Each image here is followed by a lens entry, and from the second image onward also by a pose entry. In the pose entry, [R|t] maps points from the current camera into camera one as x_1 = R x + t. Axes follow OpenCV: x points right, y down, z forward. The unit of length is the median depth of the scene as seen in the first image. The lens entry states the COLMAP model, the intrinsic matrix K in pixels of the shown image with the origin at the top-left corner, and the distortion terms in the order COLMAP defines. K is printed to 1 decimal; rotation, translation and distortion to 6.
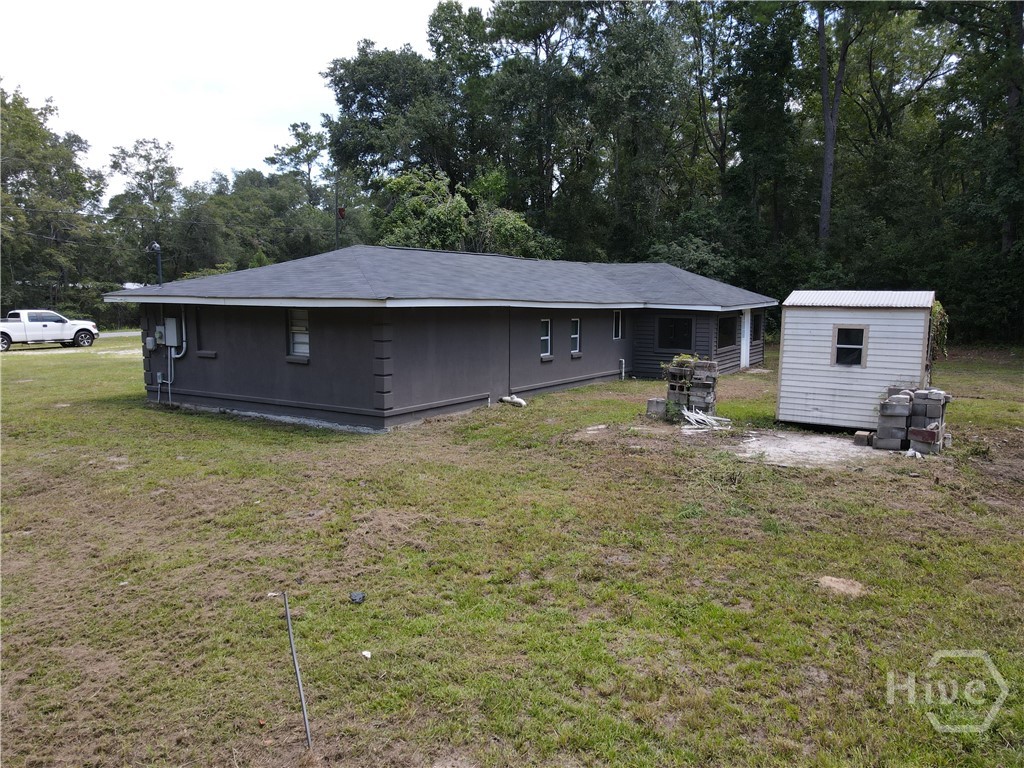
lens RADIAL K [[754.4, 0, 512.0], [0, 754.4, 384.0], [0, 0, 1]] dist [0.001663, 0.002871]
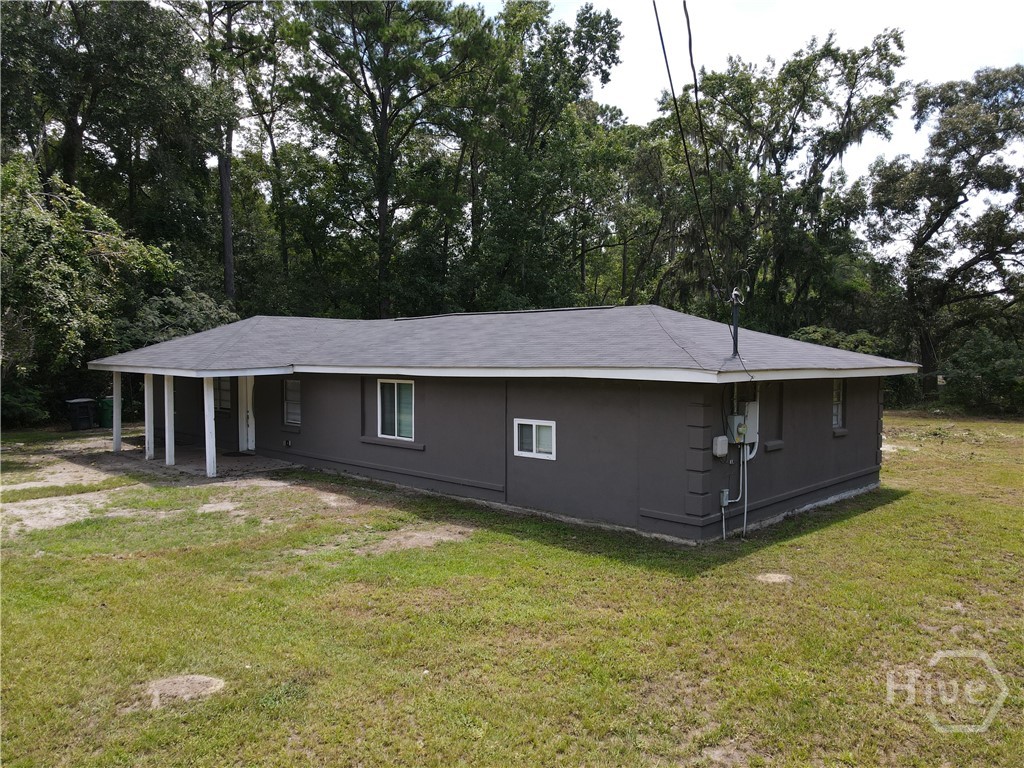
lens RADIAL K [[754.4, 0, 512.0], [0, 754.4, 384.0], [0, 0, 1]] dist [0.001663, 0.002871]
pose [[0.212820, -0.036285, 0.976418, -1.174264], [0.118366, 0.992908, 0.011099, -0.138307], [-0.969896, 0.113212, 0.215605, 1.067880]]
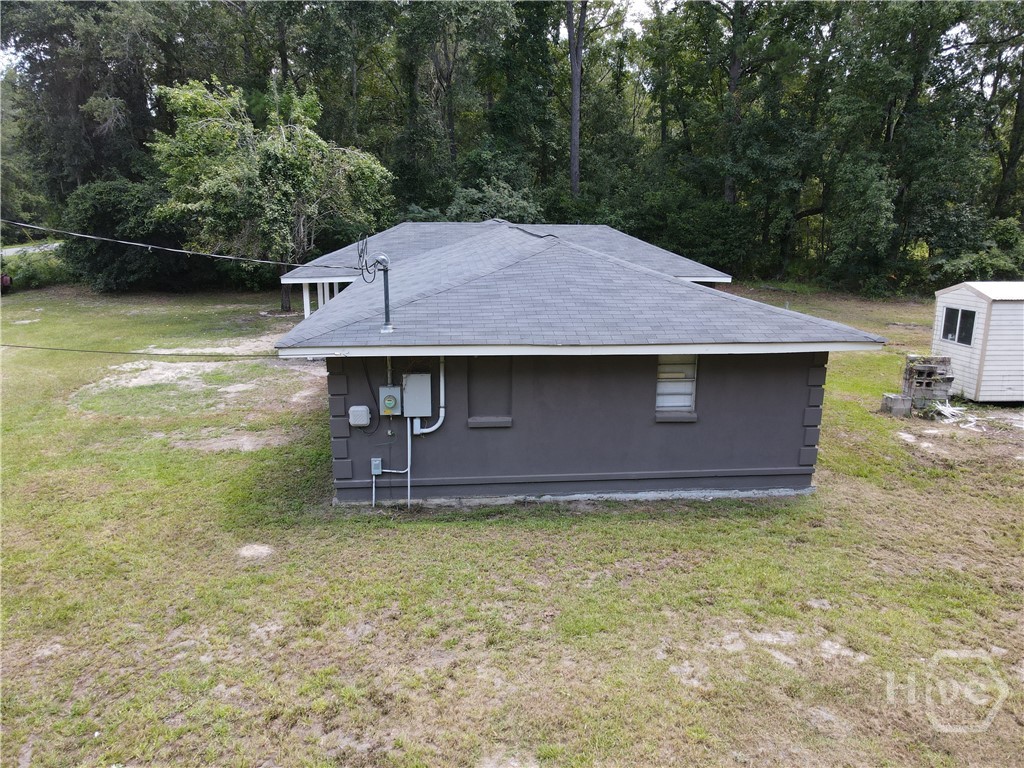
lens RADIAL K [[754.4, 0, 512.0], [0, 754.4, 384.0], [0, 0, 1]] dist [0.001663, 0.002871]
pose [[0.809379, -0.137392, 0.570989, -0.756502], [0.072587, 0.988198, 0.134890, -0.160288], [-0.582784, -0.067731, 0.809800, 0.441095]]
